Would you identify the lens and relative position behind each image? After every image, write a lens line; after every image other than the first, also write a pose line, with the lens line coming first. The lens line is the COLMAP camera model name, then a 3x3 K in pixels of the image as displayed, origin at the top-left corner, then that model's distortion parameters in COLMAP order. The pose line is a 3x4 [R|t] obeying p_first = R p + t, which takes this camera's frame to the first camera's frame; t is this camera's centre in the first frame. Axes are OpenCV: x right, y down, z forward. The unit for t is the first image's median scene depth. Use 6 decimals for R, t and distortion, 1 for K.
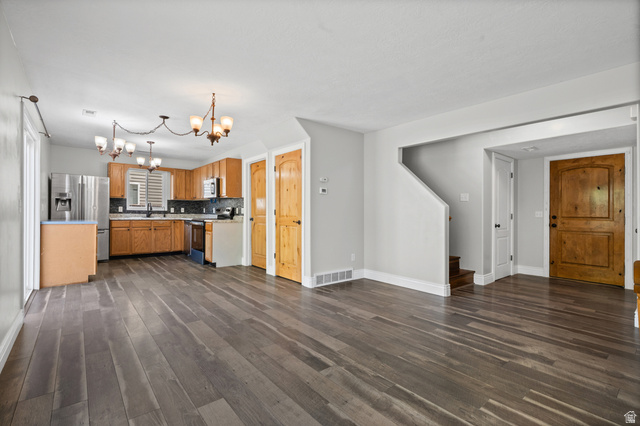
lens RADIAL K [[293.8, 0, 316.0], [0, 293.8, 203.9], [0, 0, 1]] dist [0.003369, -0.000135]
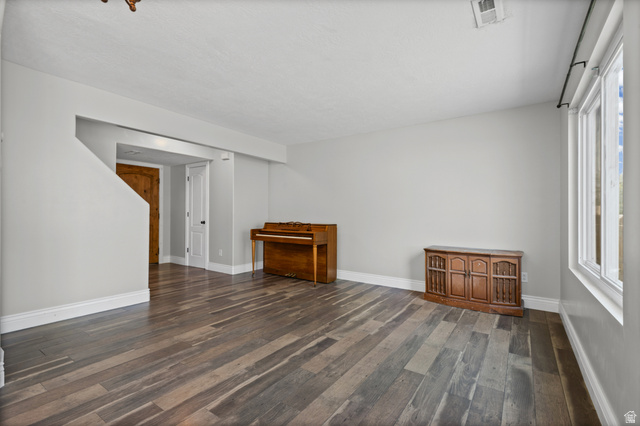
lens RADIAL K [[293.8, 0, 319.5], [0, 293.8, 215.2], [0, 0, 1]] dist [0.003369, -0.000135]
pose [[-0.275400, -0.015588, 0.961203, -0.529151], [-0.046077, 0.998933, 0.002998, 0.011841], [-0.960225, -0.043464, -0.275825, 0.648330]]
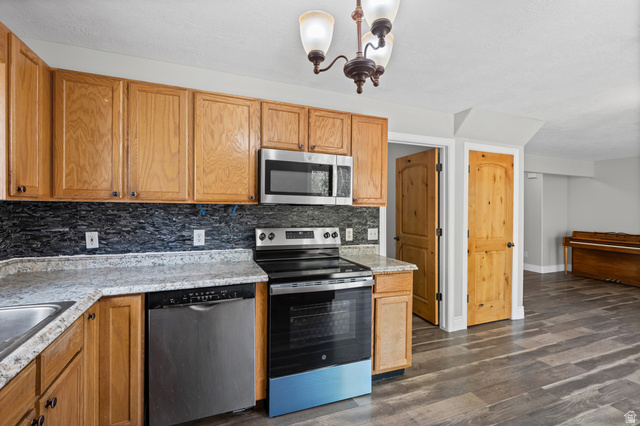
lens RADIAL K [[293.8, 0, 323.0], [0, 293.8, 202.2], [0, 0, 1]] dist [0.003369, -0.000135]
pose [[0.293363, 0.011391, 0.955933, -0.992355], [-0.038865, 0.999244, 0.000021, -0.035783], [-0.955211, -0.037159, 0.293584, 1.261268]]
